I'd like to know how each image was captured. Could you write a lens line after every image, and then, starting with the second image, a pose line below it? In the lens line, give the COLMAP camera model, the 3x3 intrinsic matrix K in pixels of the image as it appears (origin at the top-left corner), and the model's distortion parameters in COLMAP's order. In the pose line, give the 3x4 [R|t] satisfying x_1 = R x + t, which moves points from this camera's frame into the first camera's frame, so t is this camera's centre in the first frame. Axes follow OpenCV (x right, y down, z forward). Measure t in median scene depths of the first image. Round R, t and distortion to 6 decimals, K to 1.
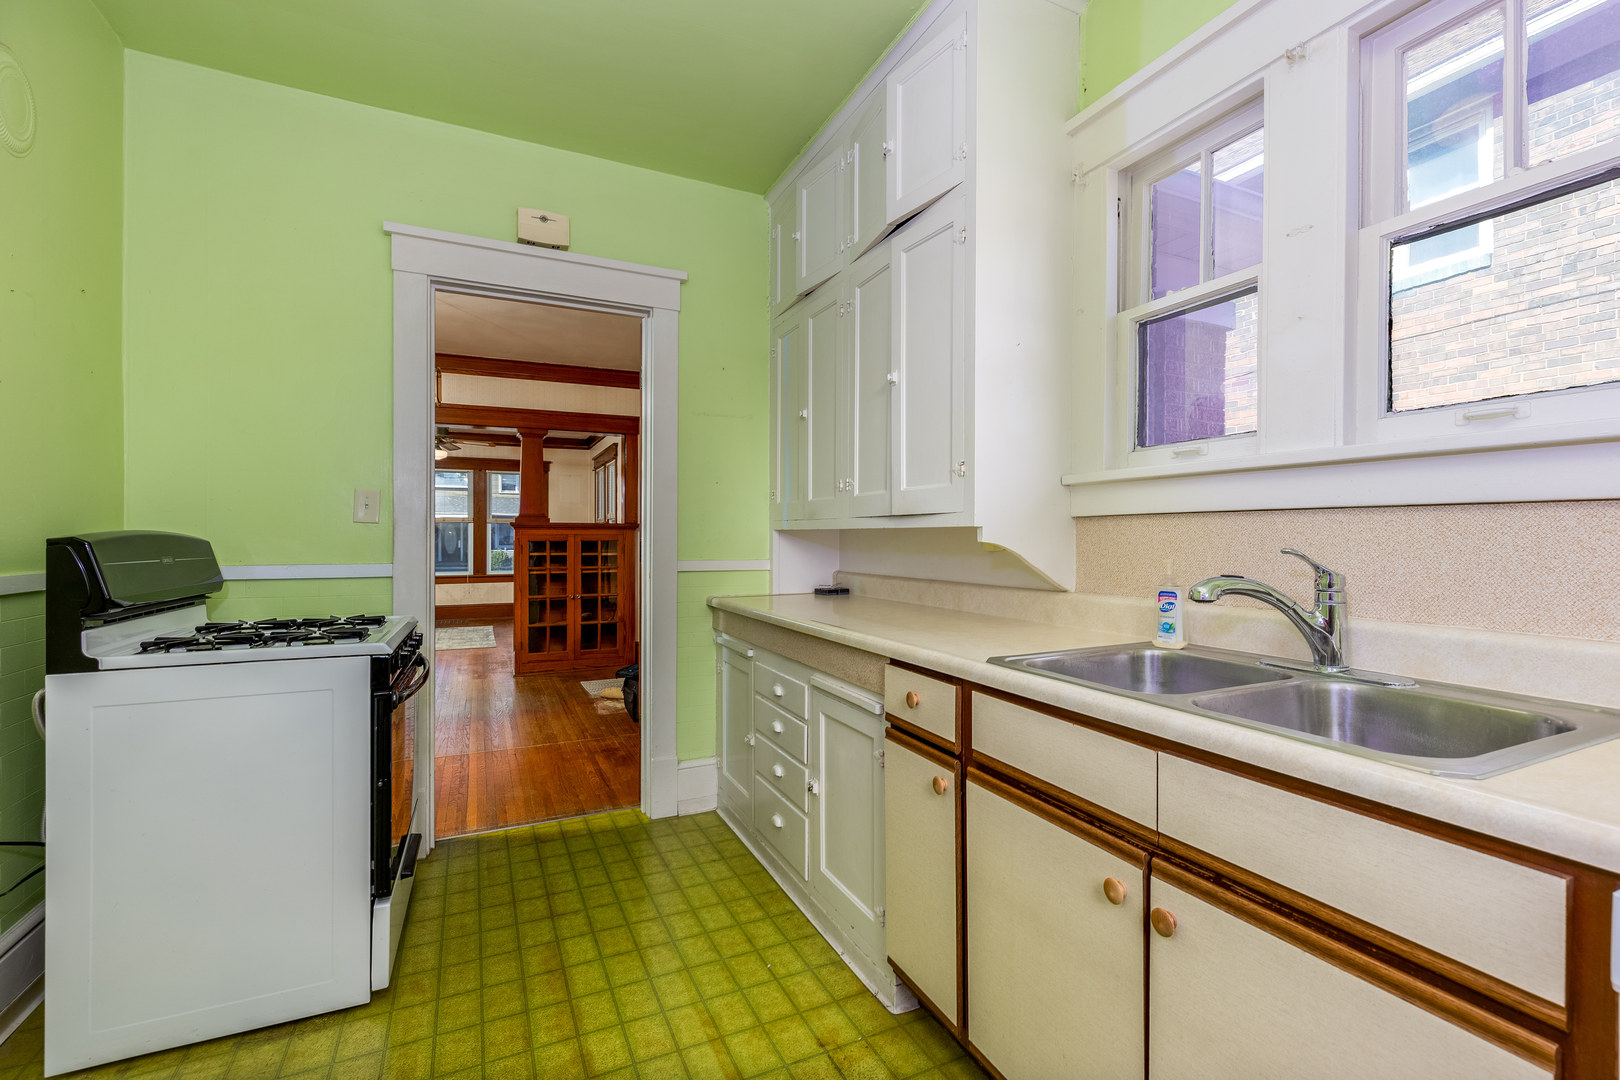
lens RADIAL K [[730.2, 0, 824.3], [0, 730.2, 539.4], [0, 0, 1]] dist [0.004224, 0.000276]
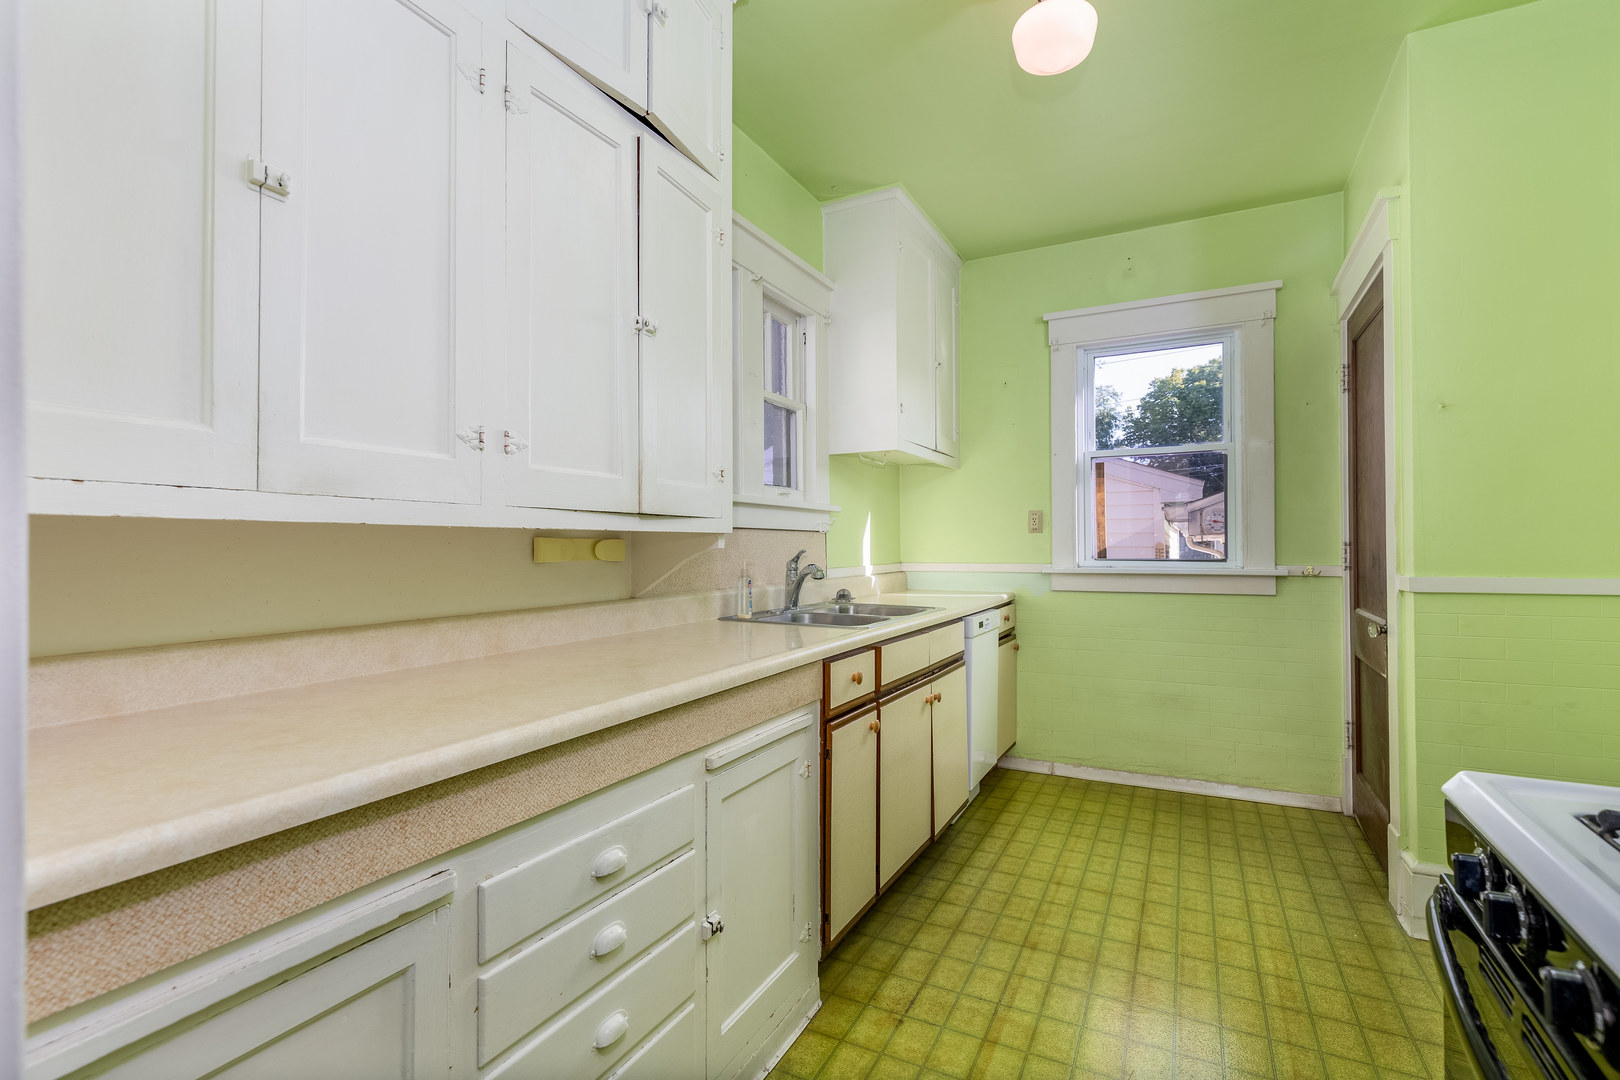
lens RADIAL K [[792.6, 0, 818.4], [0, 792.6, 537.0], [0, 0, 1]] dist [0.001965, 0.000151]
pose [[-0.621002, 0.010567, 0.783737, -0.801418], [0.011673, 0.999923, -0.004233, -0.005804], [-0.783722, 0.006520, -0.621078, 1.726924]]
